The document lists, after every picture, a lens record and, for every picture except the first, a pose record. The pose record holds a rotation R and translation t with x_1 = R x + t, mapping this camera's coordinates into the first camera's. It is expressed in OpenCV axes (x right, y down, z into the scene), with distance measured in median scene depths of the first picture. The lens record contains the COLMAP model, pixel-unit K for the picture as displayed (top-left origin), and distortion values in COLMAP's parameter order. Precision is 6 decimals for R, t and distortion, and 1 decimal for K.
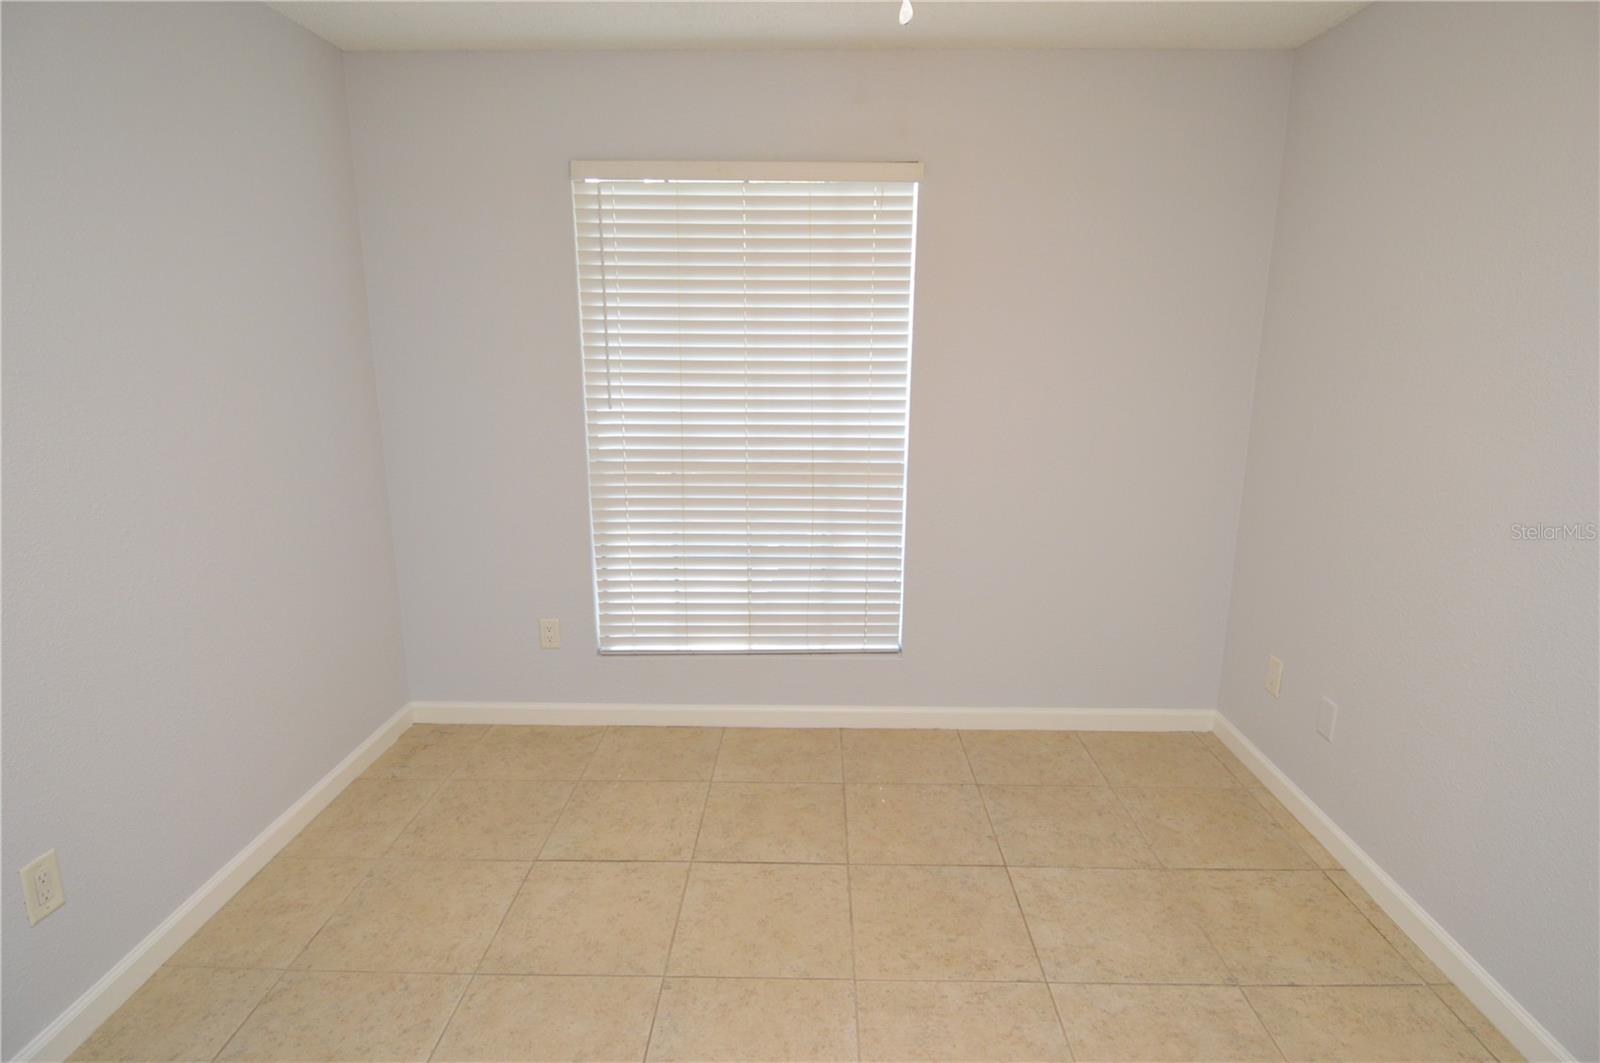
lens RADIAL K [[849.2, 0, 810.5], [0, 849.2, 523.5], [0, 0, 1]] dist [0.022100, -0.033460]
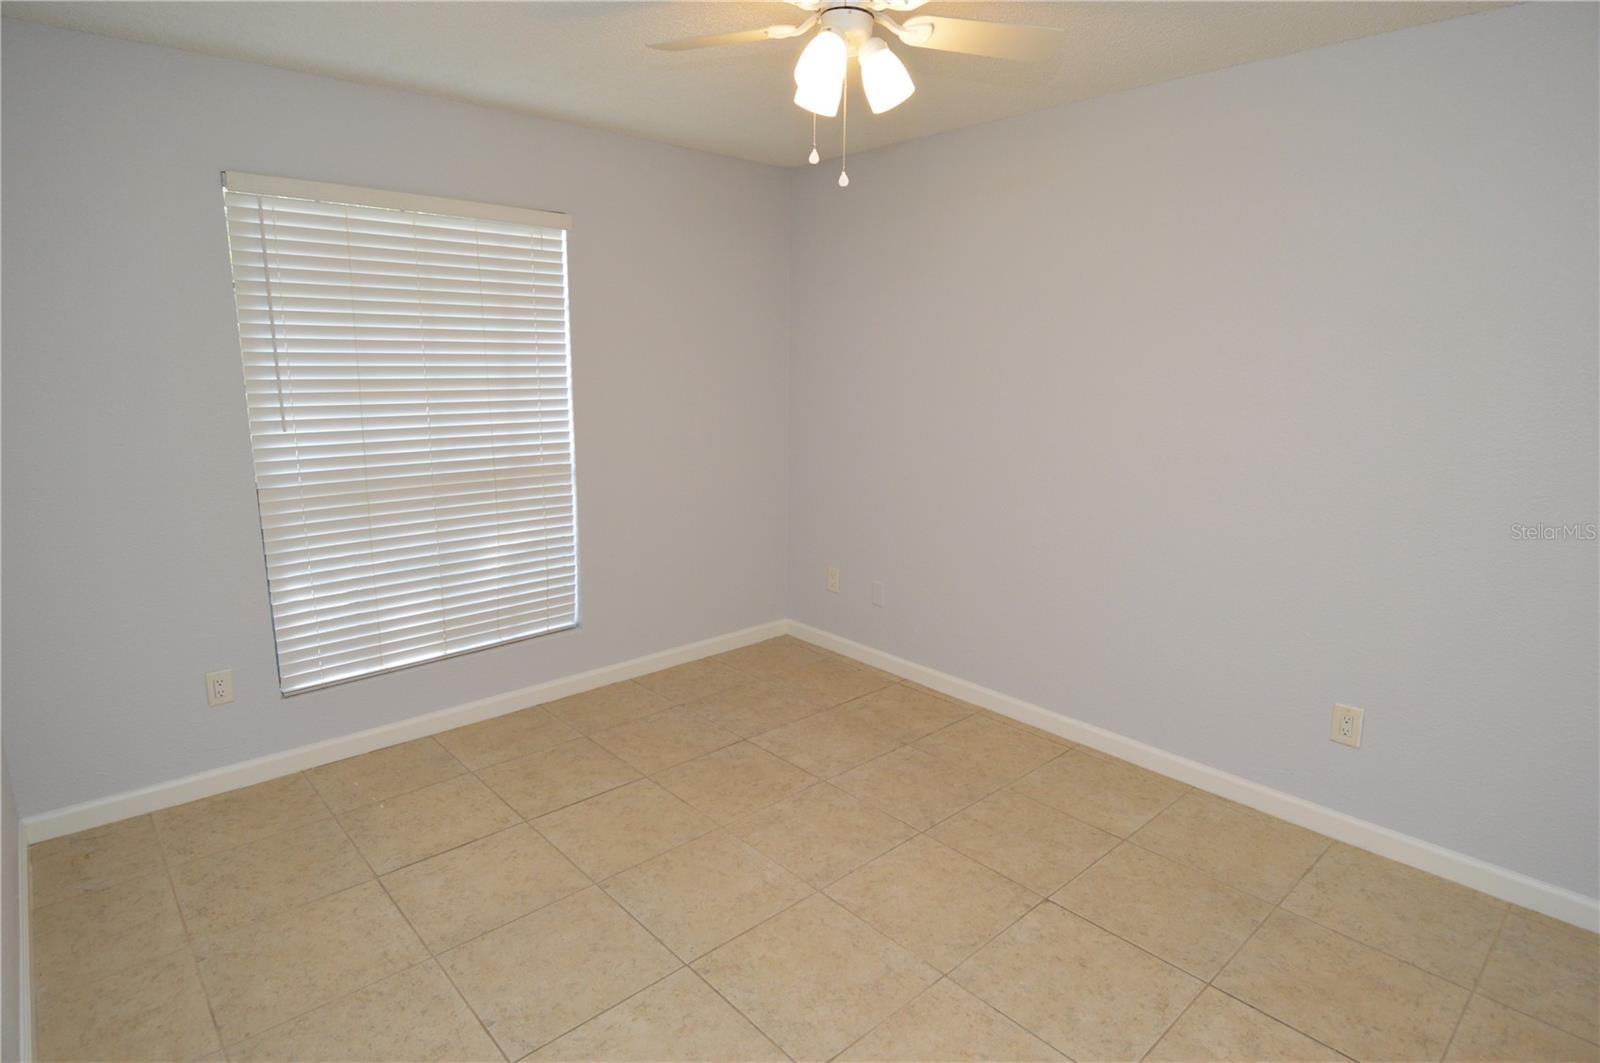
lens RADIAL K [[849.2, 0, 810.5], [0, 849.2, 523.5], [0, 0, 1]] dist [0.022100, -0.033460]
pose [[0.726108, -0.130539, 0.675076, -0.461492], [0.143525, 0.988960, 0.036859, 0.016059], [-0.672434, 0.070126, 0.736827, -0.088414]]
